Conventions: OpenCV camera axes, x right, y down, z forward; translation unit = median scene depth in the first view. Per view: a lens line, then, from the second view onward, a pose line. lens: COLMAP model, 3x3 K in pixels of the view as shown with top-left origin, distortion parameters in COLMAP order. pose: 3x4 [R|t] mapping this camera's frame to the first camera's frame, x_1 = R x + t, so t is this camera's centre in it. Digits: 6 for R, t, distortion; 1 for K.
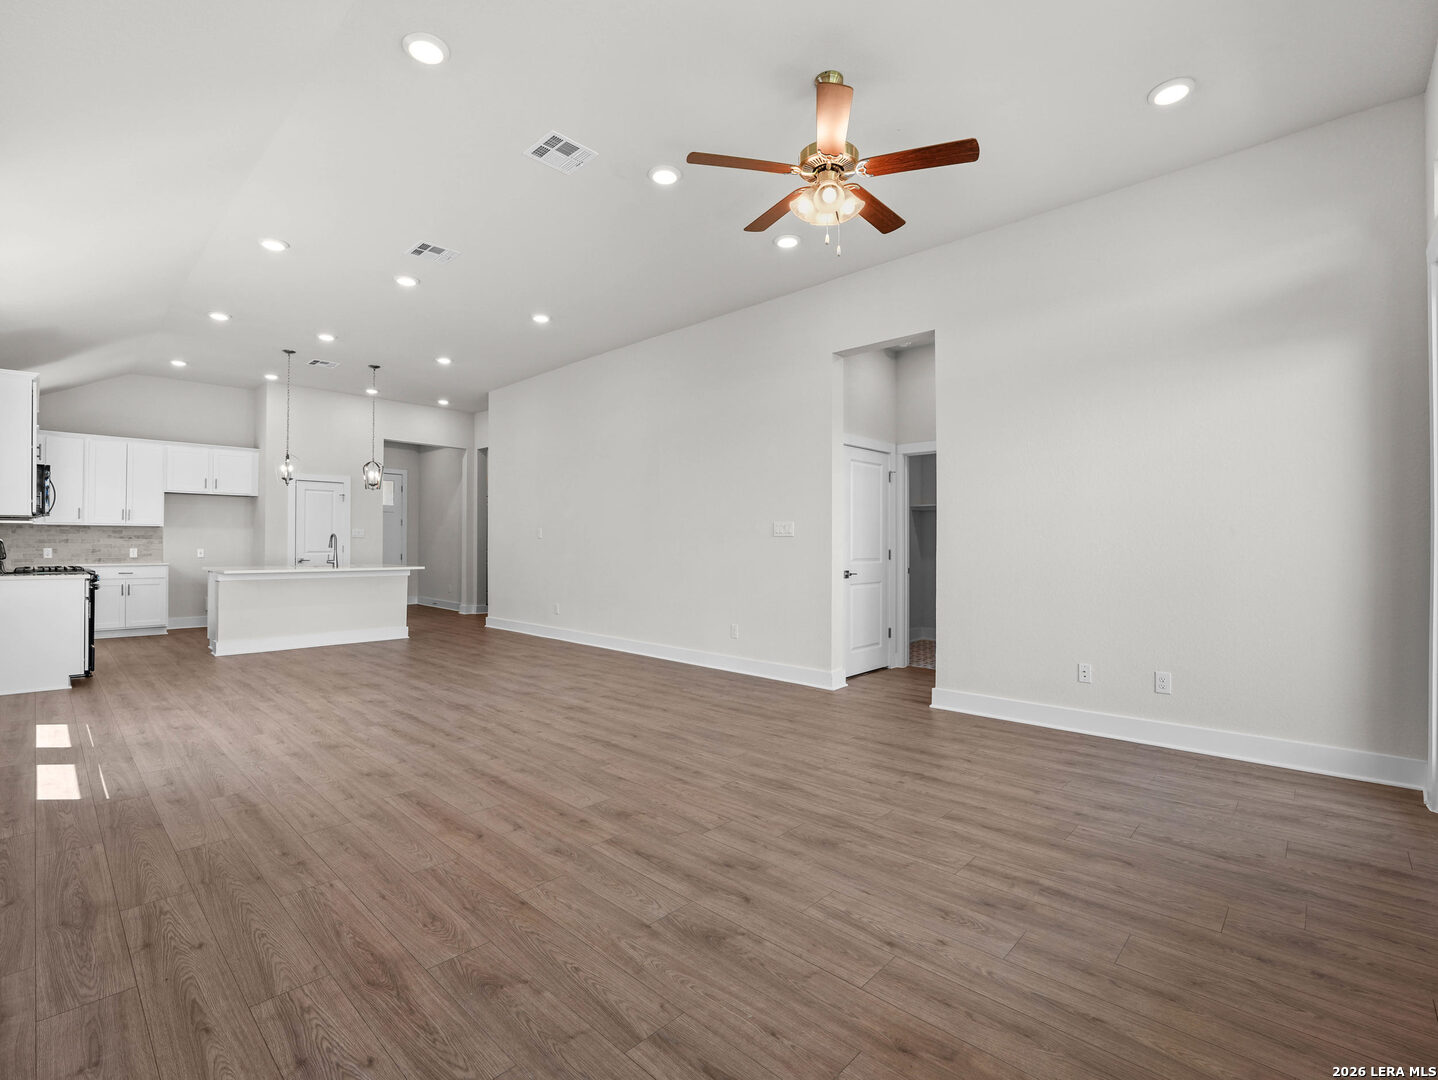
lens RADIAL K [[660.7, 0, 717.1], [0, 660.7, 537.2], [0, 0, 1]] dist [-0.002236, -0.000119]
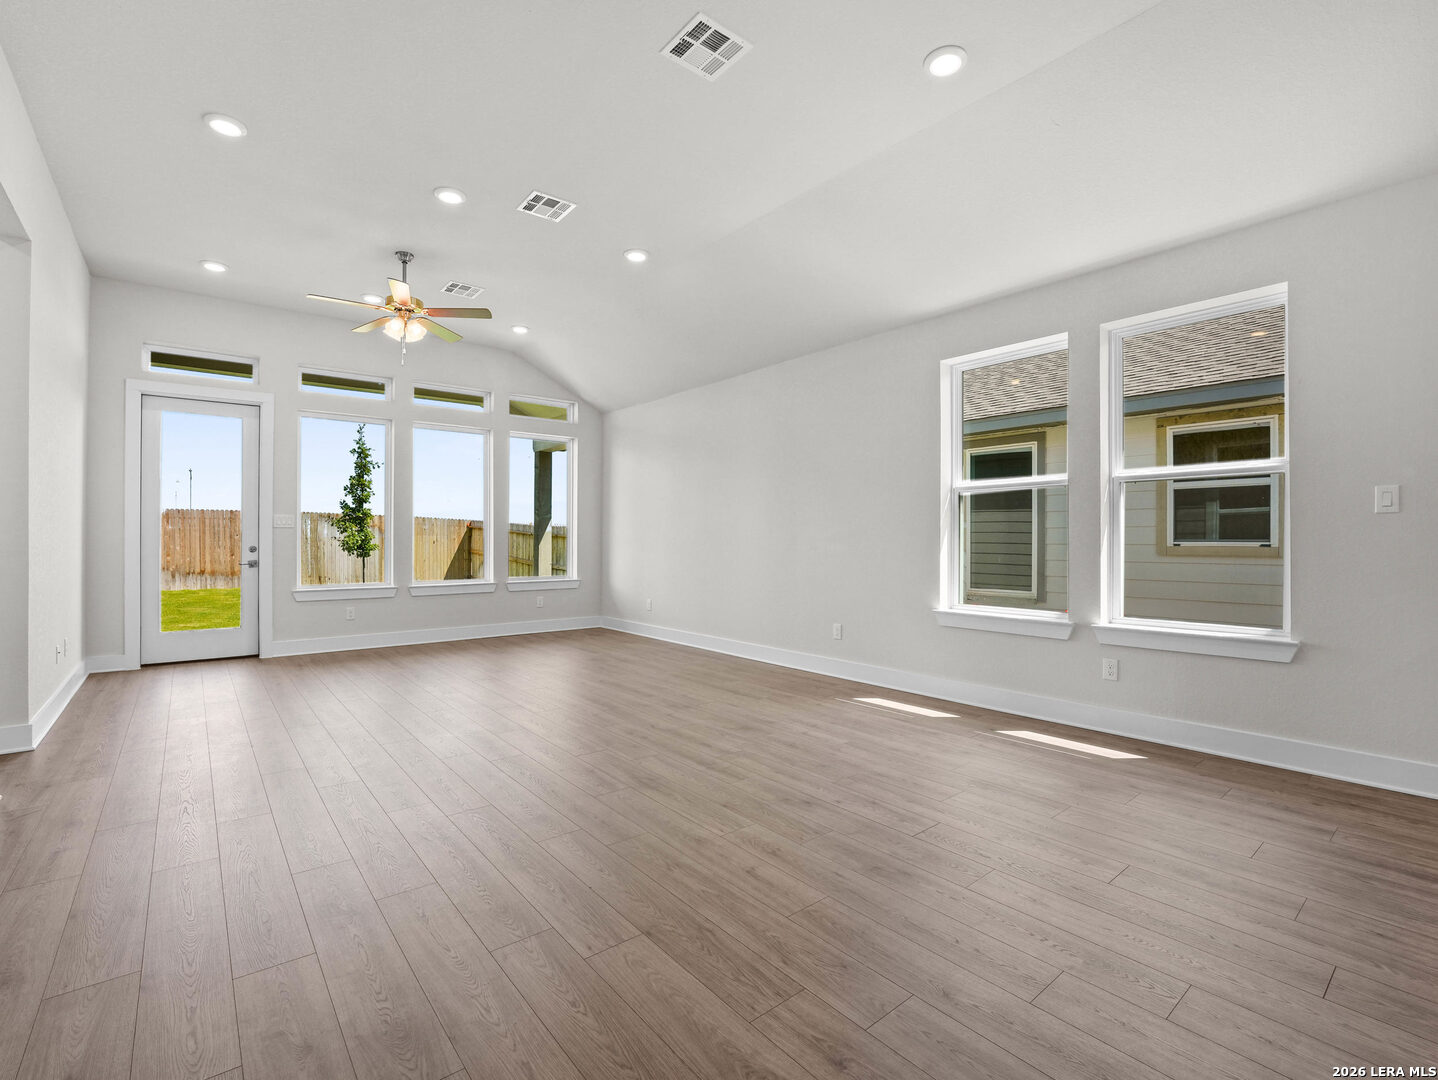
lens RADIAL K [[660.7, 0, 720.8], [0, 660.7, 535.6], [0, 0, 1]] dist [-0.002236, -0.000119]
pose [[-0.992048, -0.003838, 0.125804, -0.618779], [-0.005964, 0.999846, -0.016530, 0.029447], [-0.125721, -0.017149, -0.991917, 1.879986]]
